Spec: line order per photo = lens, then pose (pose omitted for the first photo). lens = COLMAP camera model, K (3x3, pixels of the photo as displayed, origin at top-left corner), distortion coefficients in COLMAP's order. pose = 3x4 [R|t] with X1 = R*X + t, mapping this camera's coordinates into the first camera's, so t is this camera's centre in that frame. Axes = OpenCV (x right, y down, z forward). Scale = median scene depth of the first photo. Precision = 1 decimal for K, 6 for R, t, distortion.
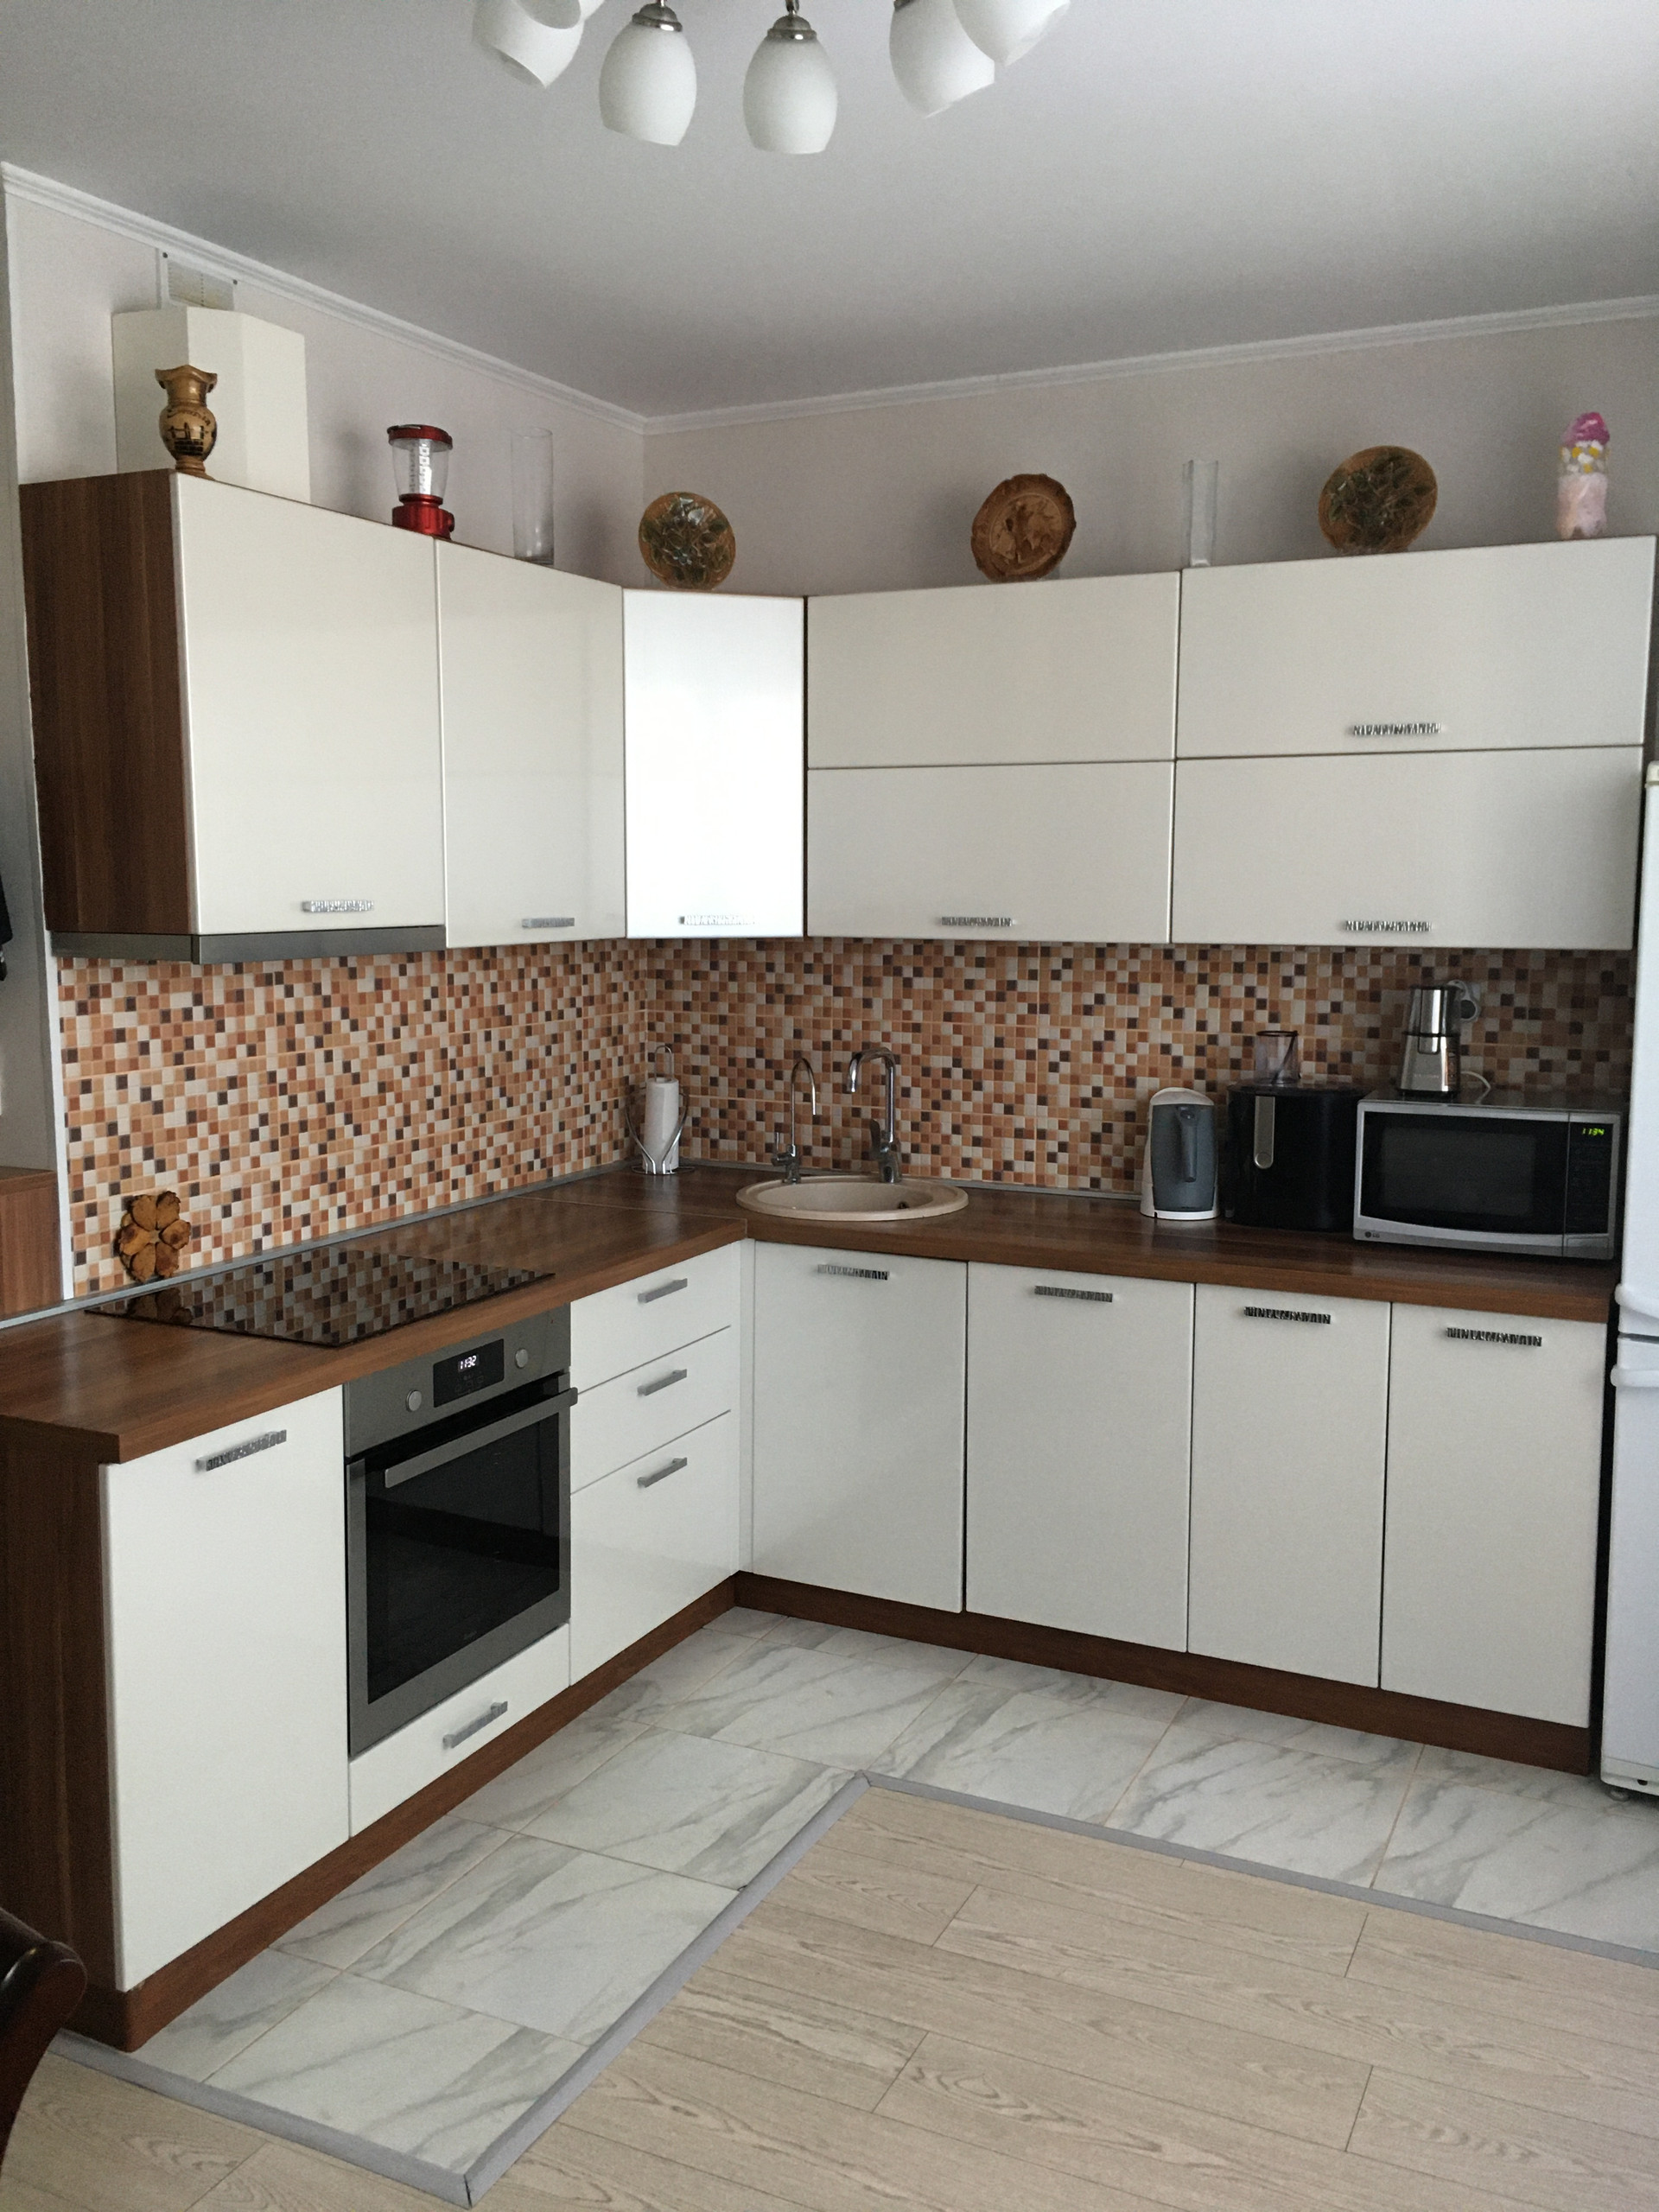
lens RADIAL K [[1878.7, 0, 829.5], [0, 1878.7, 1106.0], [0, 0, 1]] dist [0.075914, -0.103710]
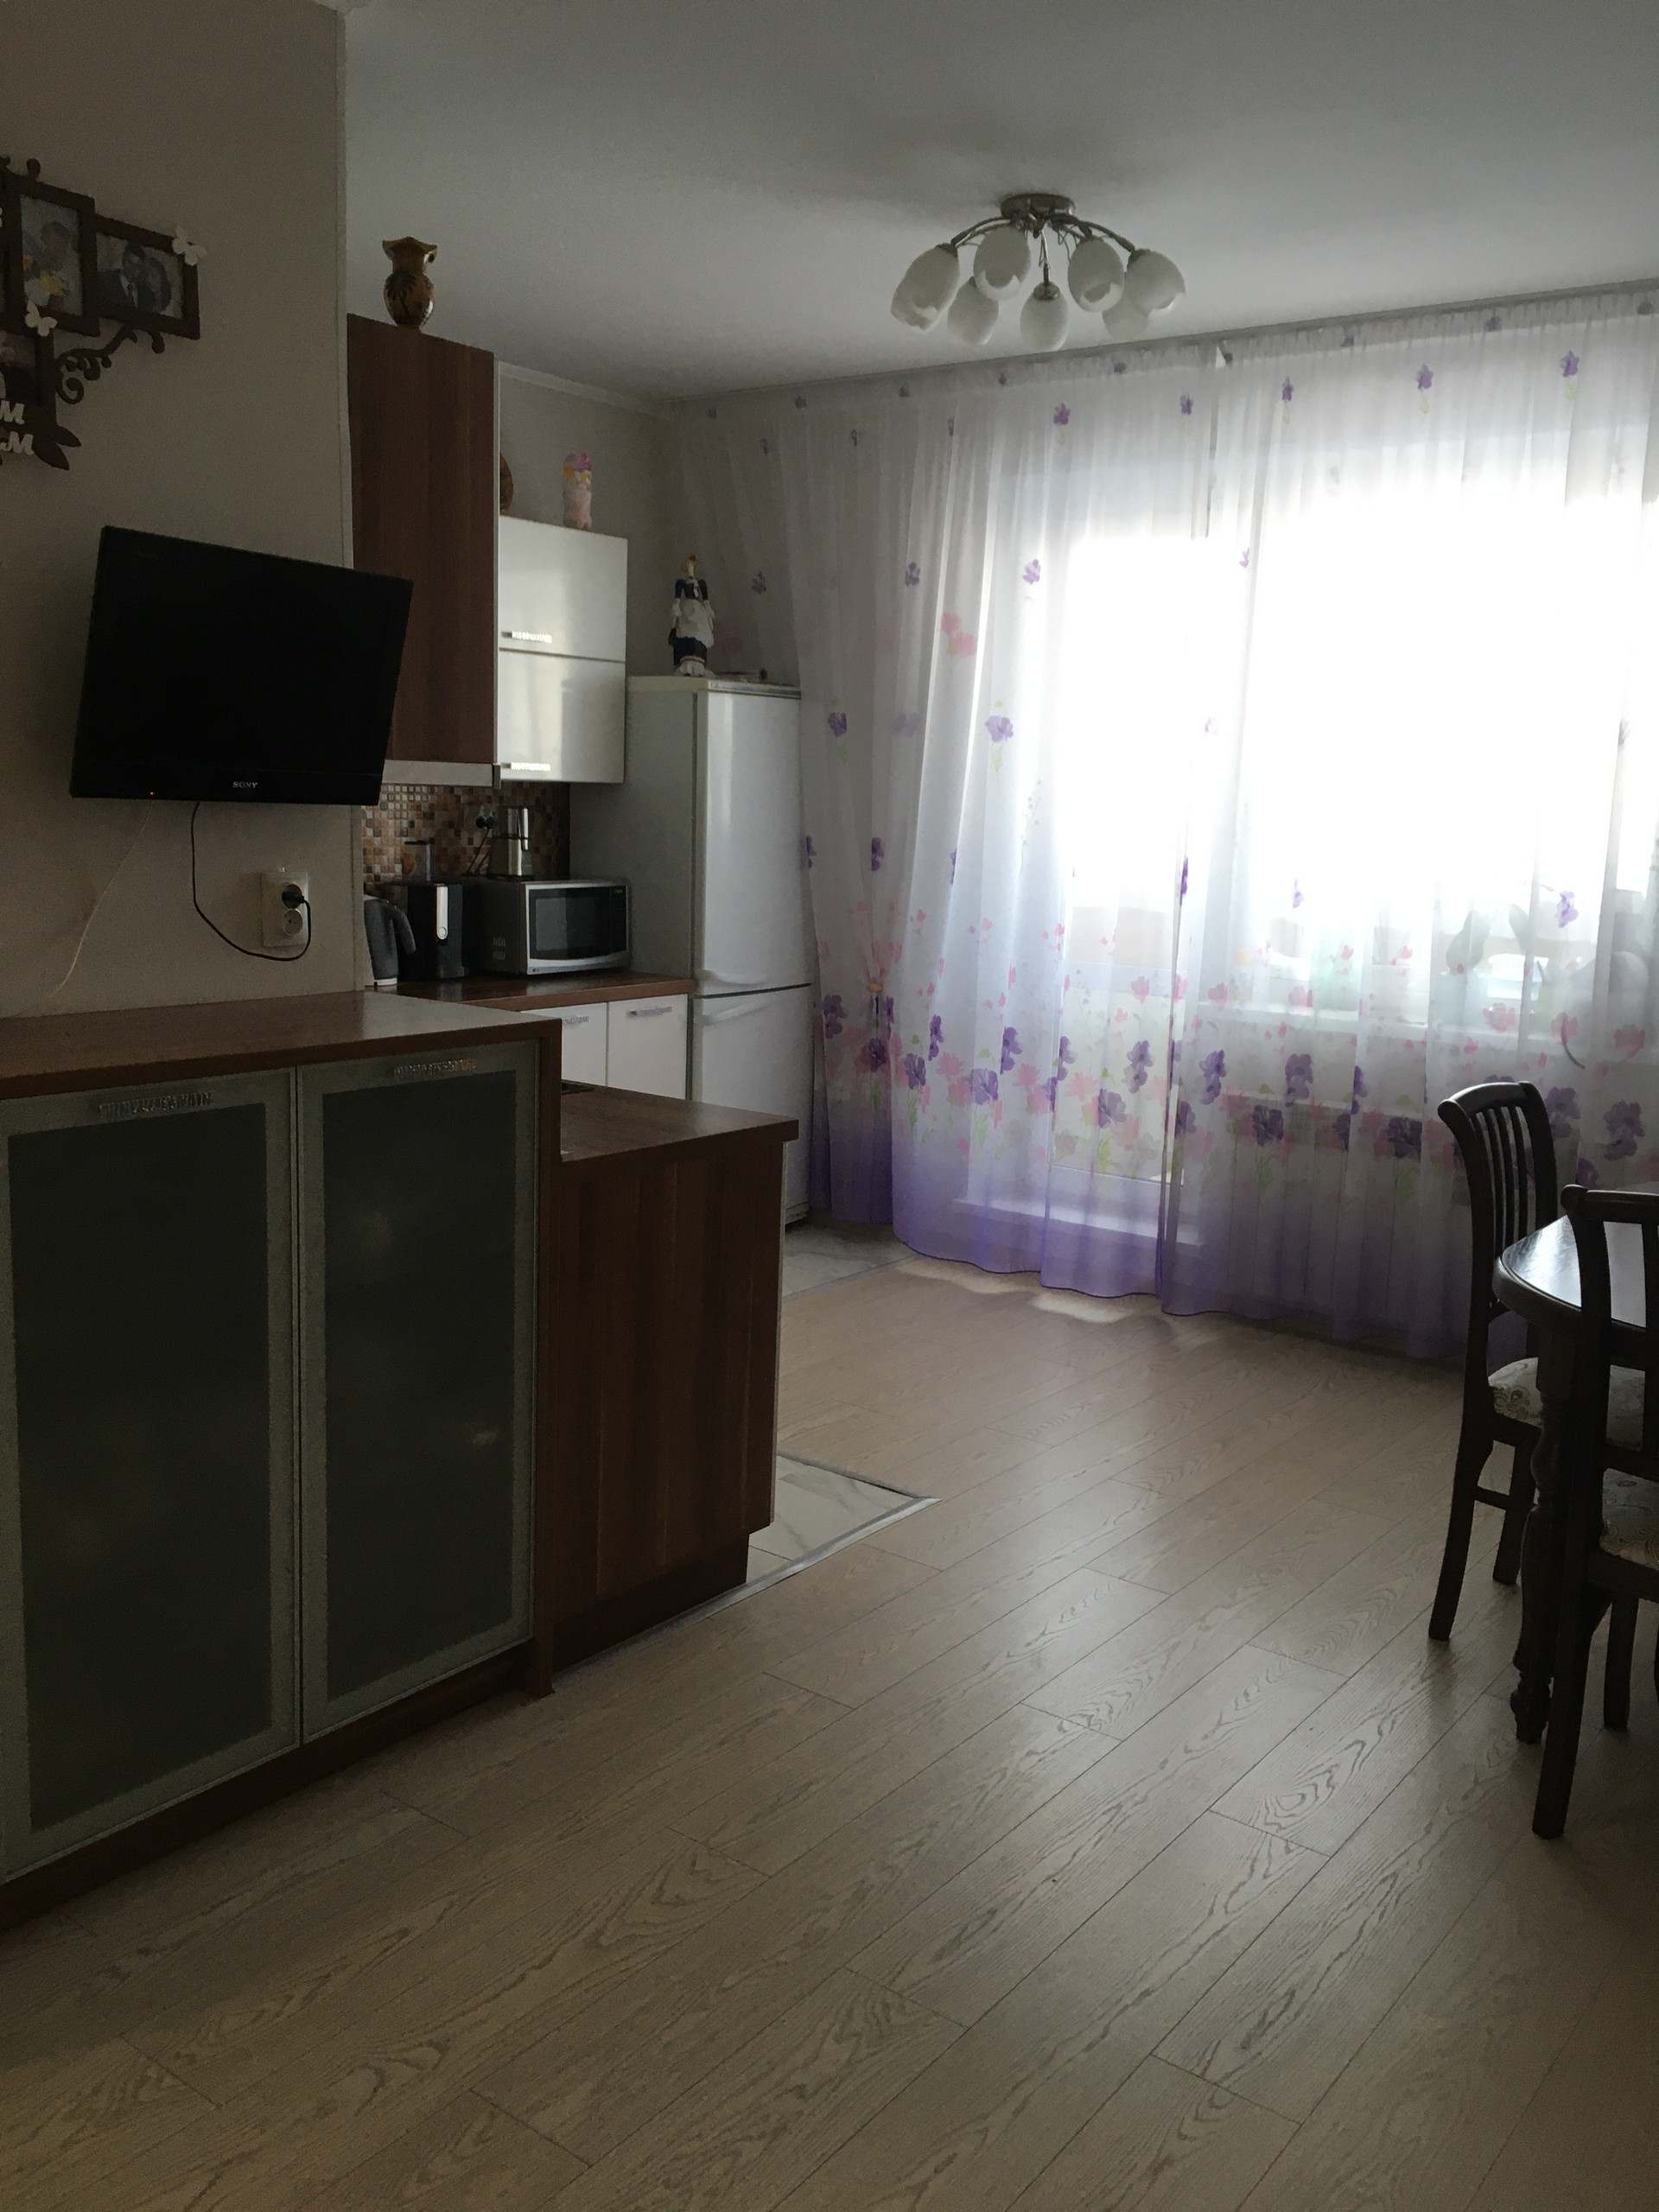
lens RADIAL K [[1878.7, 0, 829.5], [0, 1878.7, 1106.0], [0, 0, 1]] dist [0.075914, -0.103710]
pose [[0.200064, -0.167871, 0.965295, -1.202626], [0.092986, 0.984019, 0.151855, -0.034419], [-0.975361, 0.059378, 0.212476, 0.464719]]
